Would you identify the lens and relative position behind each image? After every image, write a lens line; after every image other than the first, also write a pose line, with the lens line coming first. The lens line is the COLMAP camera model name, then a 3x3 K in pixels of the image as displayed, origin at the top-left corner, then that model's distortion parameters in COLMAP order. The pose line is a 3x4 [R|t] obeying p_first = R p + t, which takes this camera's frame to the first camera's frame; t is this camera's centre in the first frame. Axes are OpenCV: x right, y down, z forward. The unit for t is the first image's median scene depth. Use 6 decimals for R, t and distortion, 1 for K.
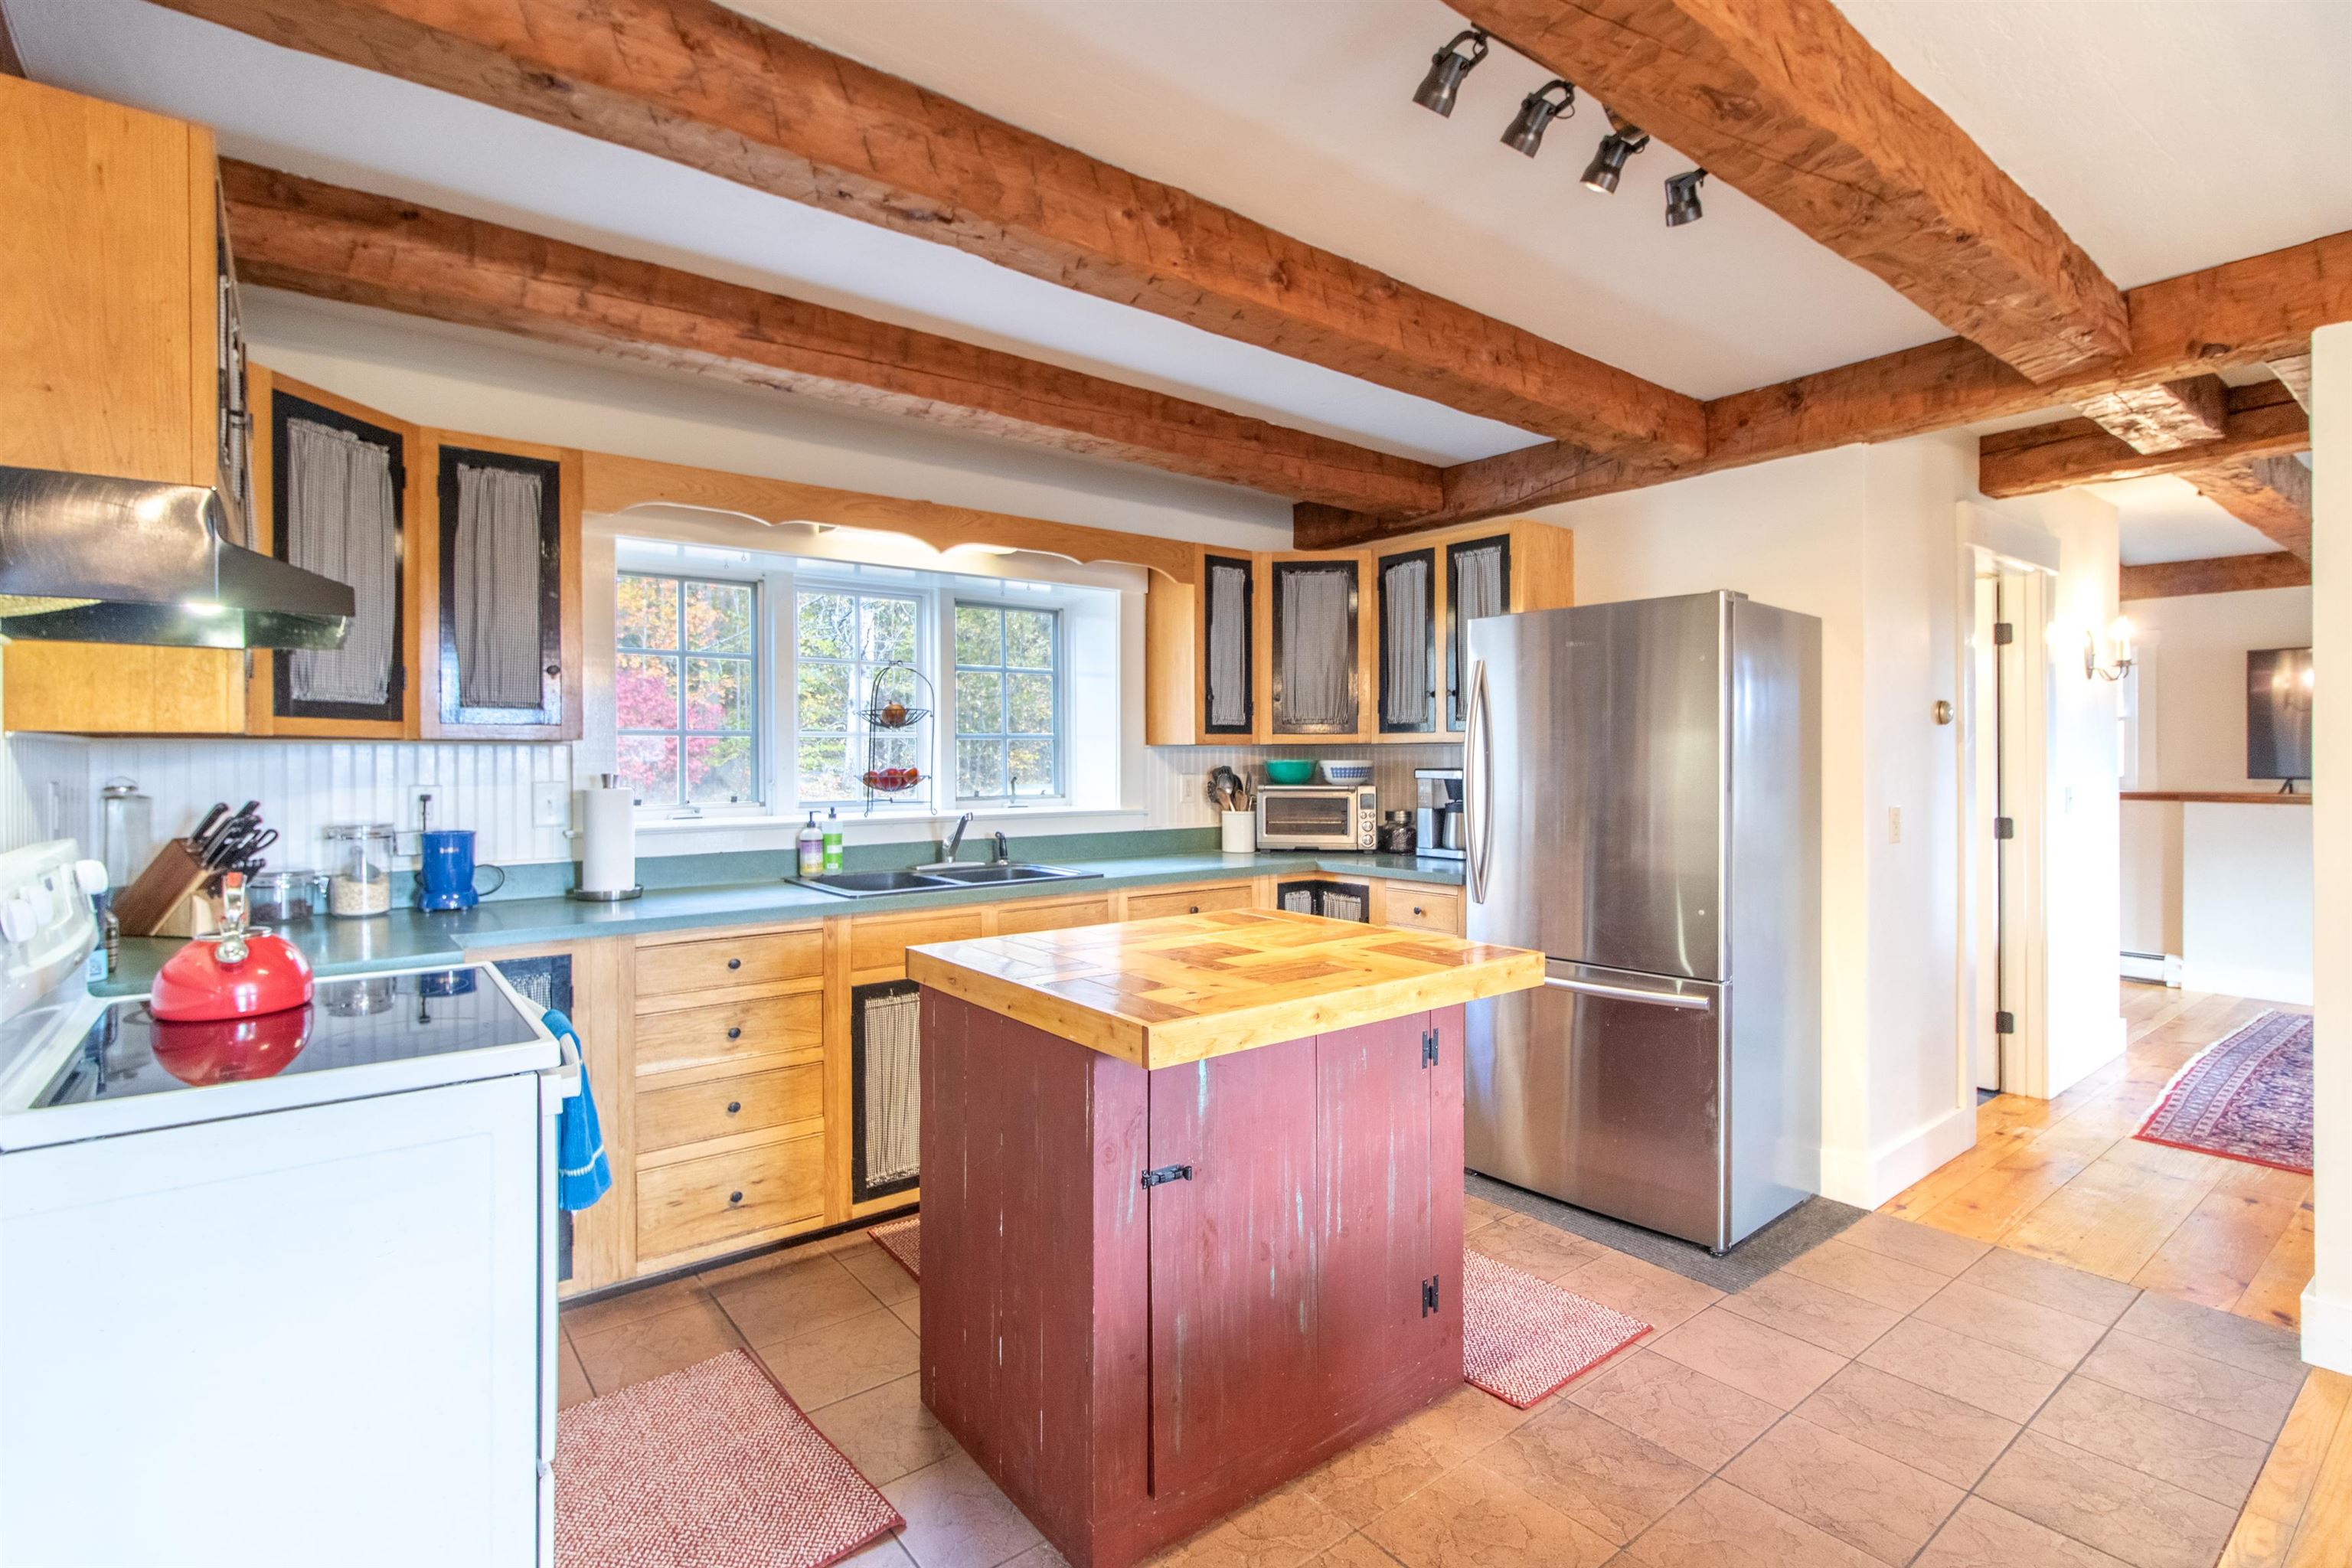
lens RADIAL K [[1100.8, 0, 1184.6], [0, 1100.8, 761.6], [0, 0, 1]] dist [-0.001718, 0.000975]
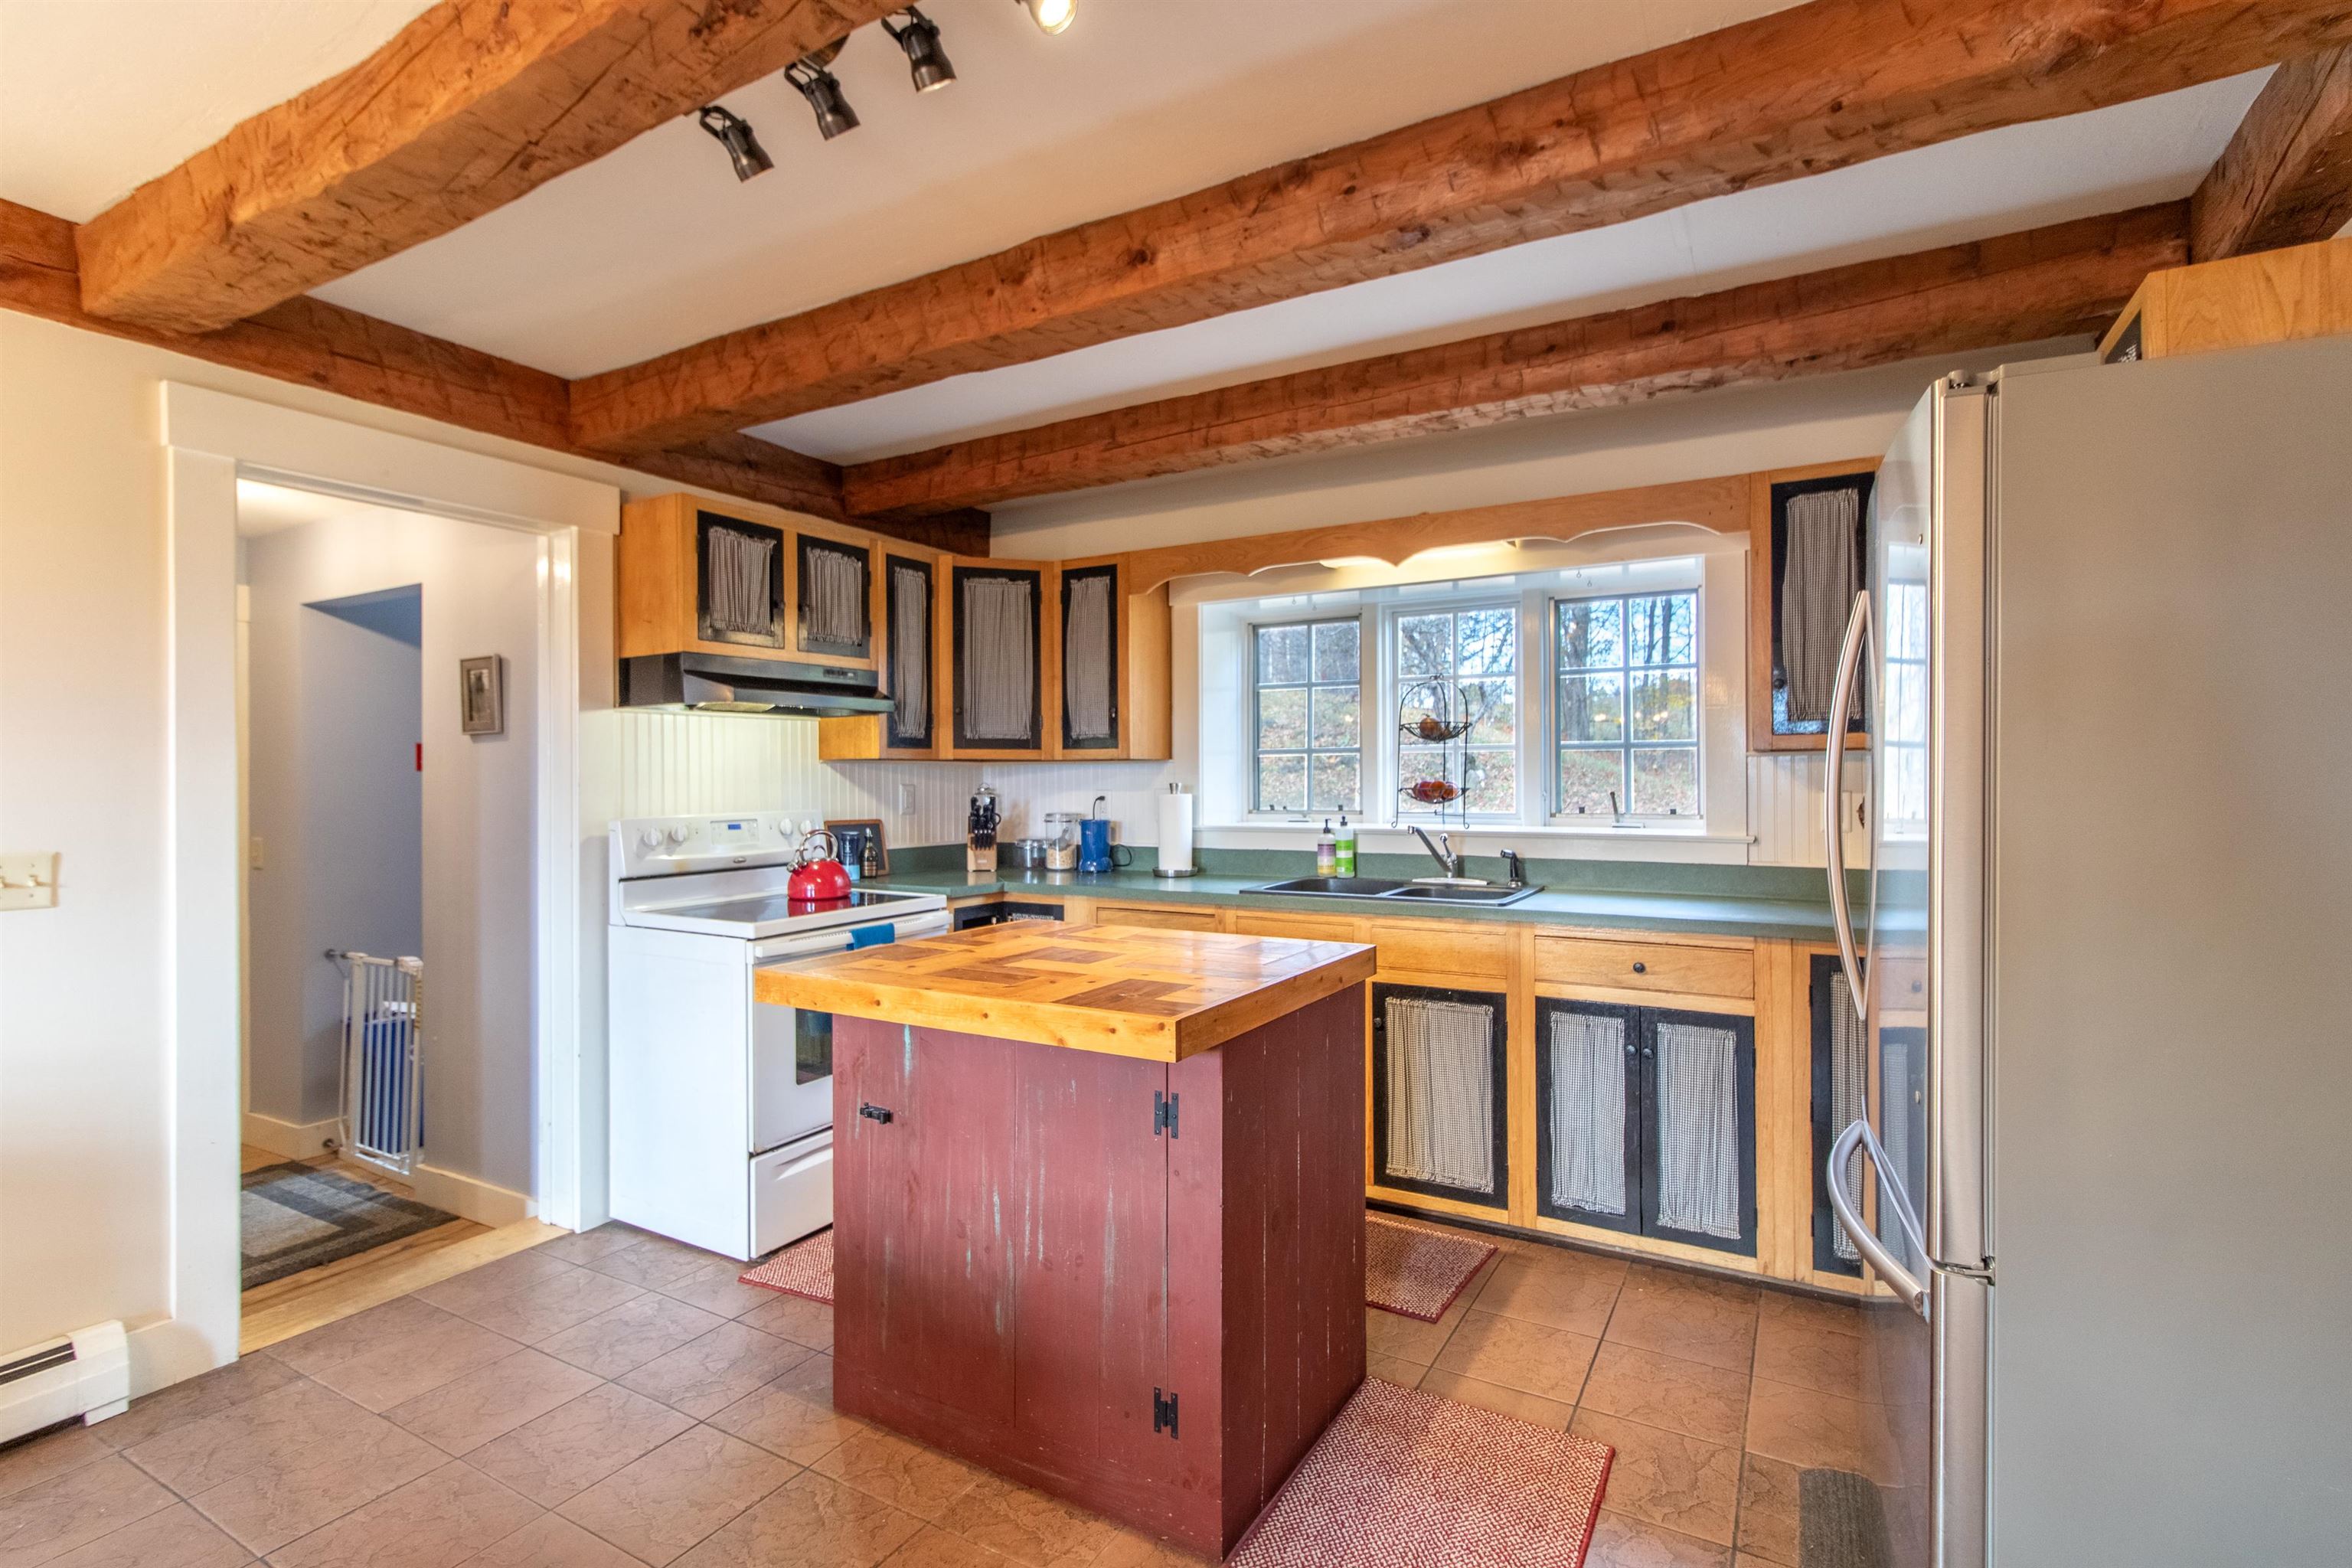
lens RADIAL K [[1100.8, 0, 1172.5], [0, 1100.8, 771.0], [0, 0, 1]] dist [-0.001718, 0.000975]
pose [[0.371636, -0.004029, -0.928370, 0.889788], [-0.001706, 0.999986, -0.005023, 0.003858], [0.928377, 0.003451, 0.371623, 0.616825]]
